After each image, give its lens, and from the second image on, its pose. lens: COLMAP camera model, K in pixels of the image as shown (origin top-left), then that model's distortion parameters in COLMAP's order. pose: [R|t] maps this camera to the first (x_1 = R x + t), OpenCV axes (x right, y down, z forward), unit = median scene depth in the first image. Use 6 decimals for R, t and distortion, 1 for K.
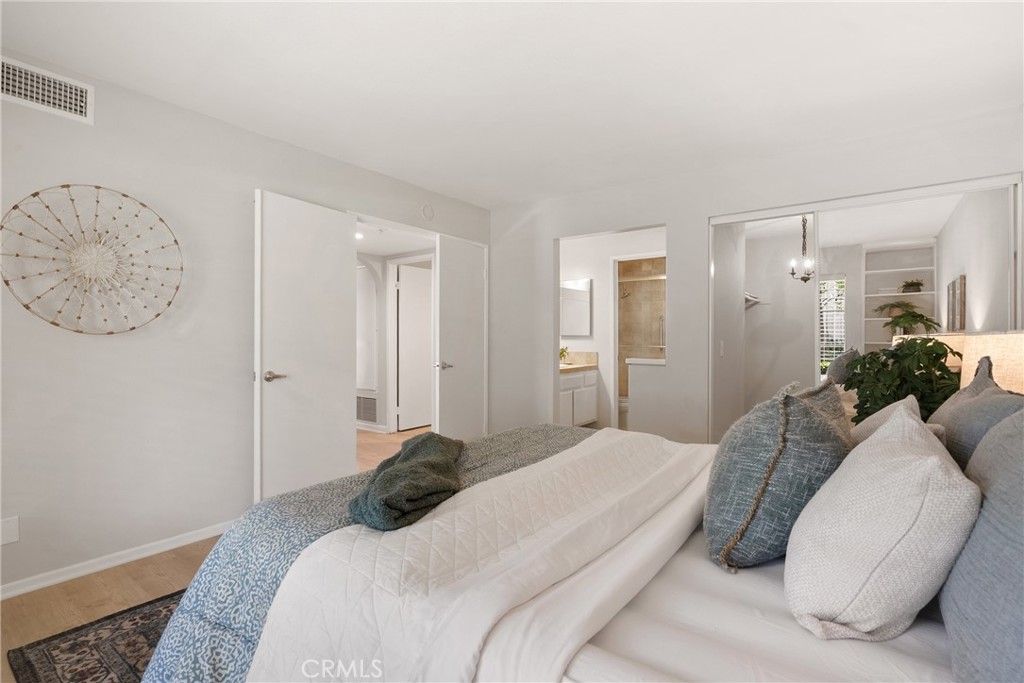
lens RADIAL K [[467.7, 0, 511.1], [0, 467.7, 341.1], [0, 0, 1]] dist [-0.006854, 0.002228]
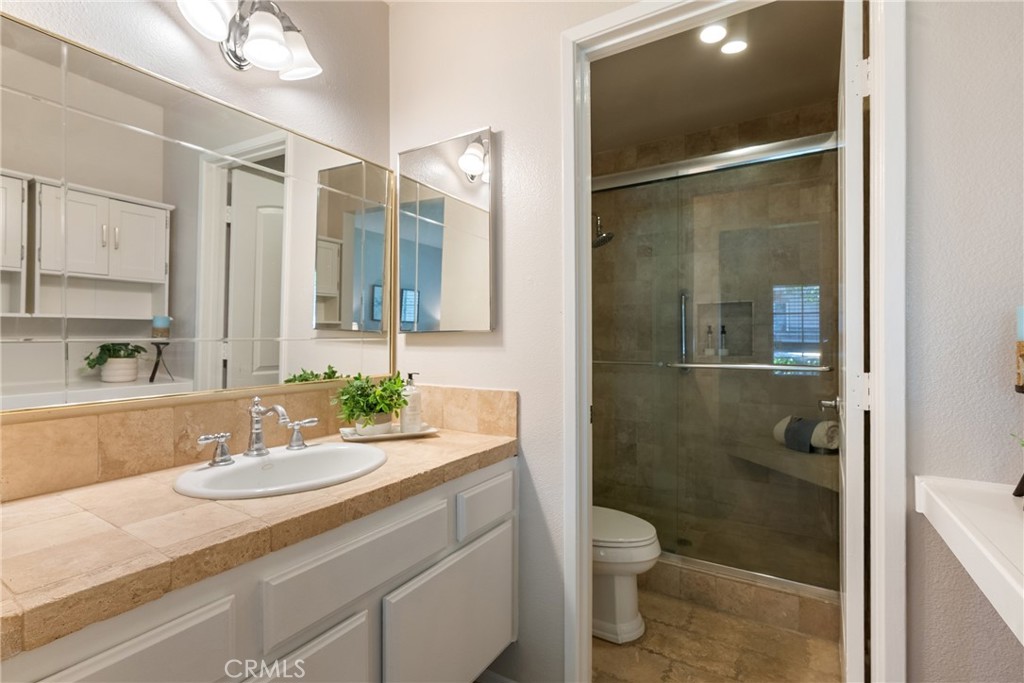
lens RADIAL K [[467.7, 0, 511.4], [0, 467.7, 340.0], [0, 0, 1]] dist [-0.006854, 0.002228]
pose [[0.996553, -0.005665, 0.082766, 0.158681], [0.006543, 0.999925, -0.010334, -0.004284], [-0.082701, 0.010840, 0.996515, 0.726343]]
